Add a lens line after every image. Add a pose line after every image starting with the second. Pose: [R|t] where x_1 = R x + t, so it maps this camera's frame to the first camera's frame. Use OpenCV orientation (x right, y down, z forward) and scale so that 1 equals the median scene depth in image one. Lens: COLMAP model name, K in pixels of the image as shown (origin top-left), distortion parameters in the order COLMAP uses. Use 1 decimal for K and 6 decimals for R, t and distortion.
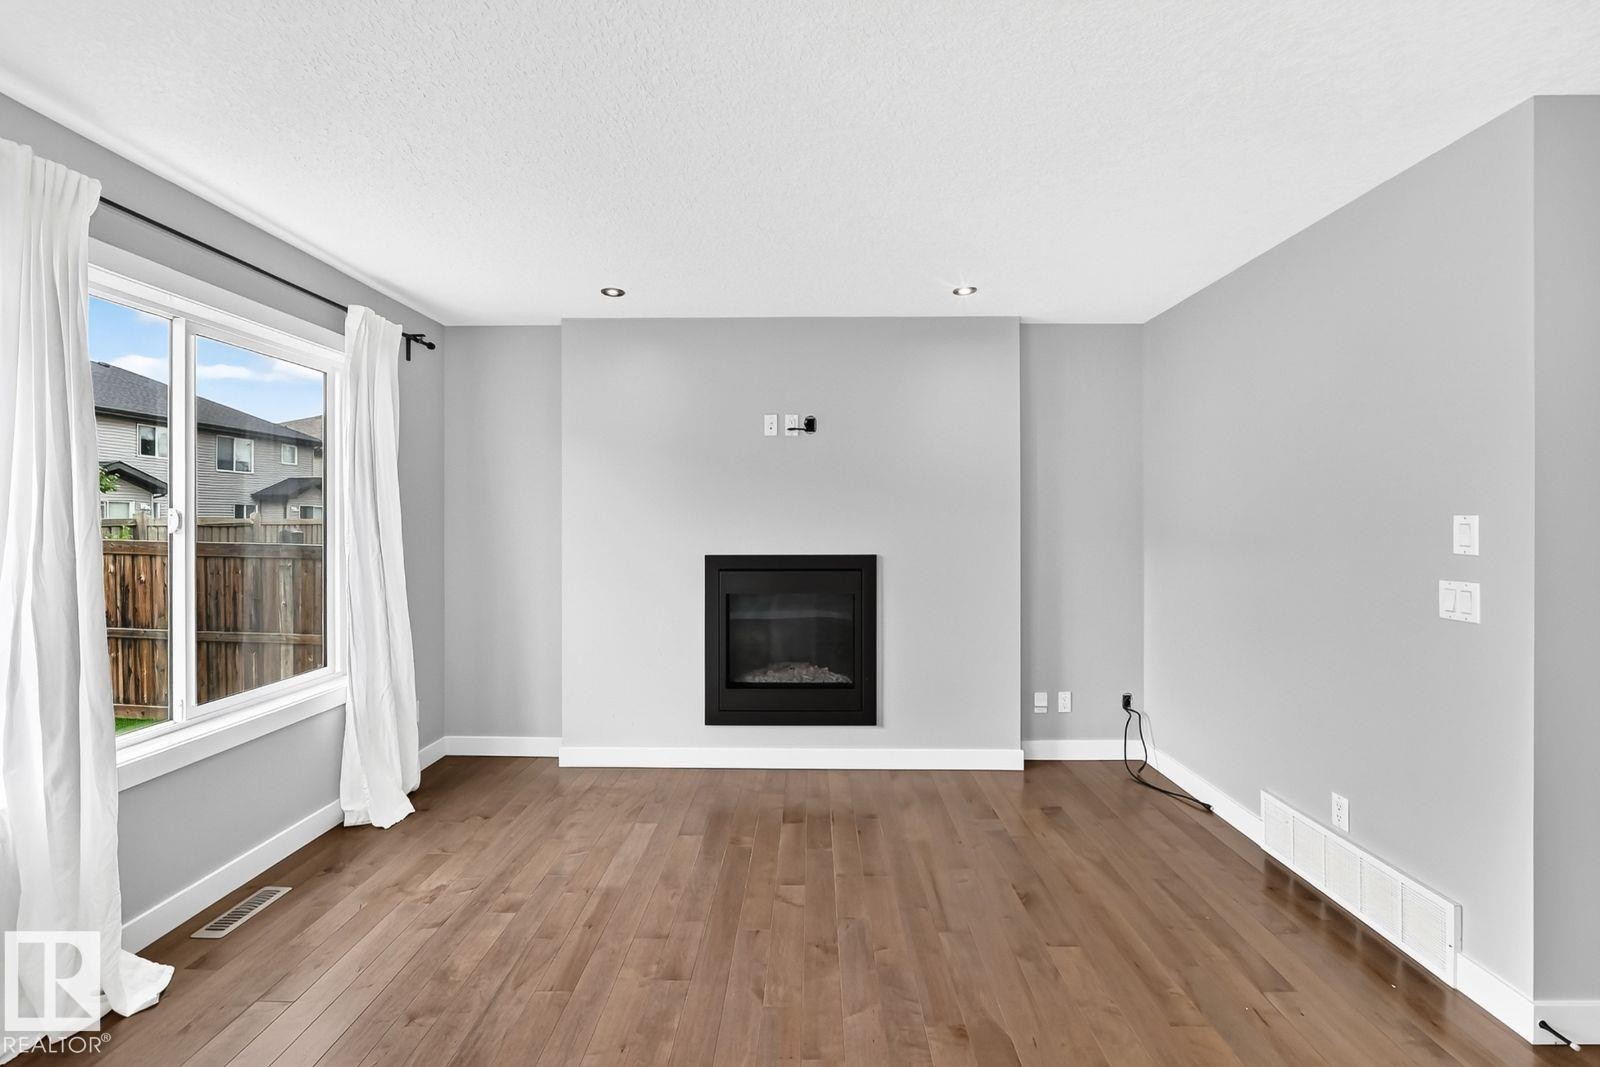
lens RADIAL K [[644.3, 0, 805.5], [0, 644.3, 521.3], [0, 0, 1]] dist [-0.012836, 0.001659]
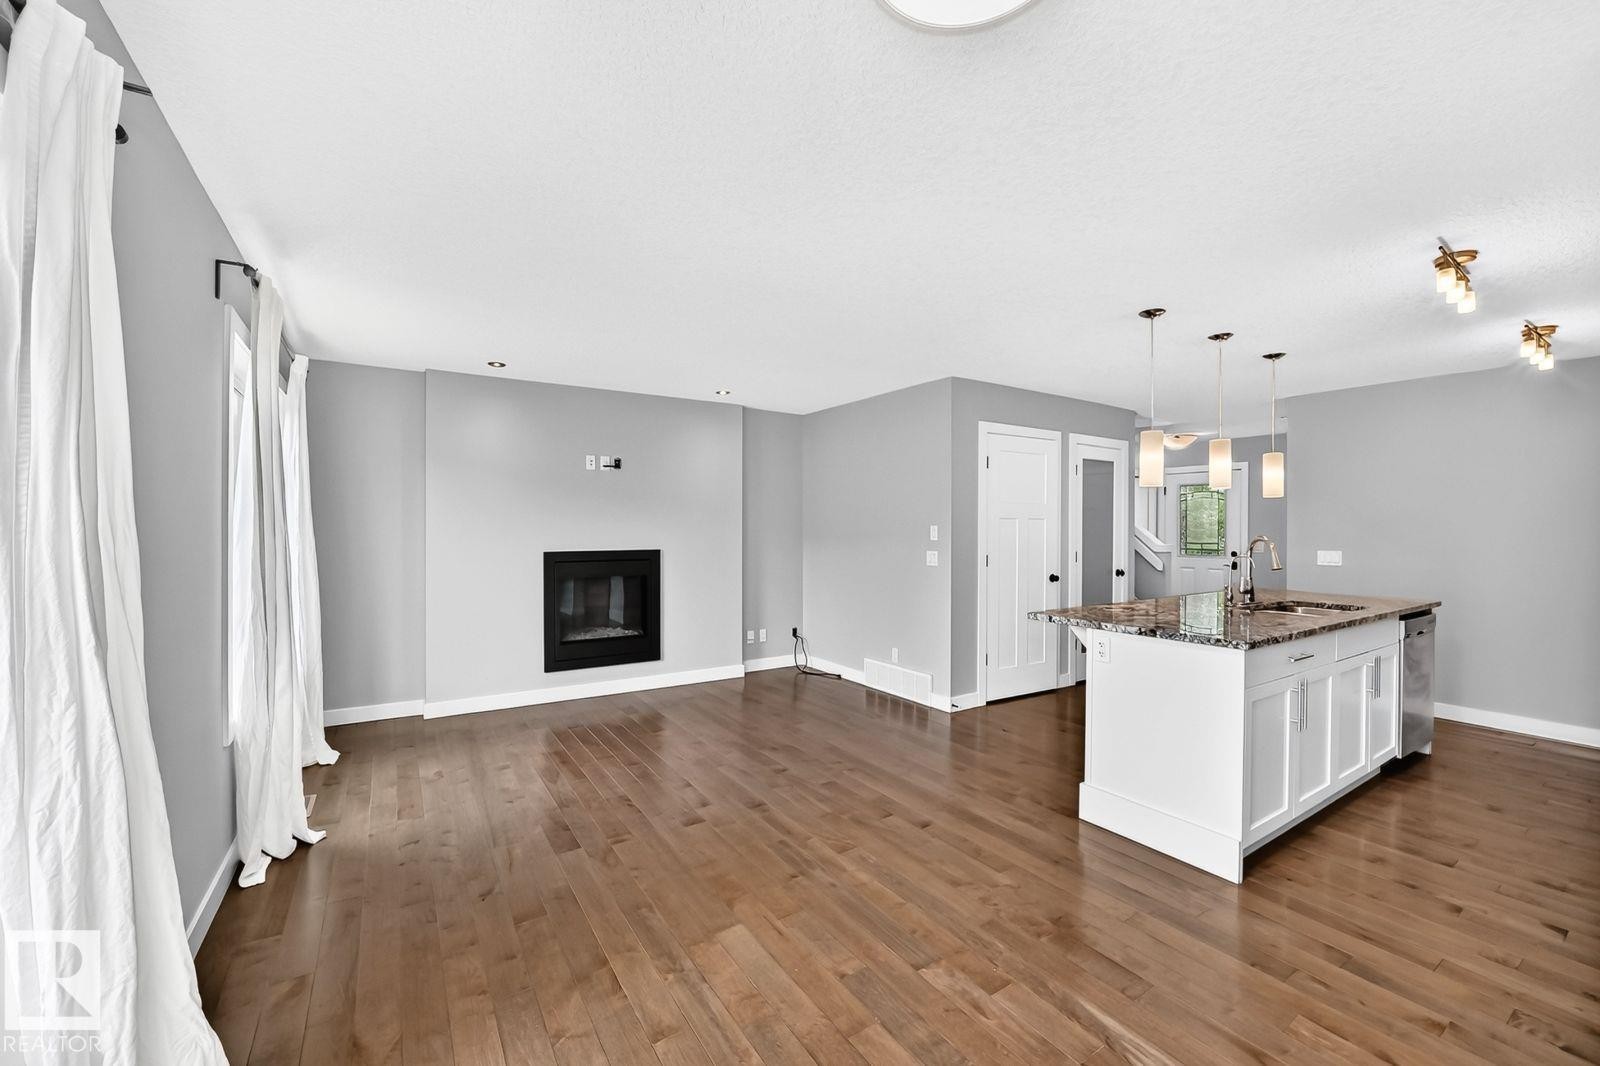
lens RADIAL K [[630.2, 0, 797.3], [0, 630.2, 534.4], [0, 0, 1]] dist [0.000109, 0.000030]
pose [[0.840322, -0.004984, 0.542064, -0.436386], [0.001019, 0.999970, 0.007613, 0.003872], [-0.542086, -0.005845, 0.840302, -0.455087]]
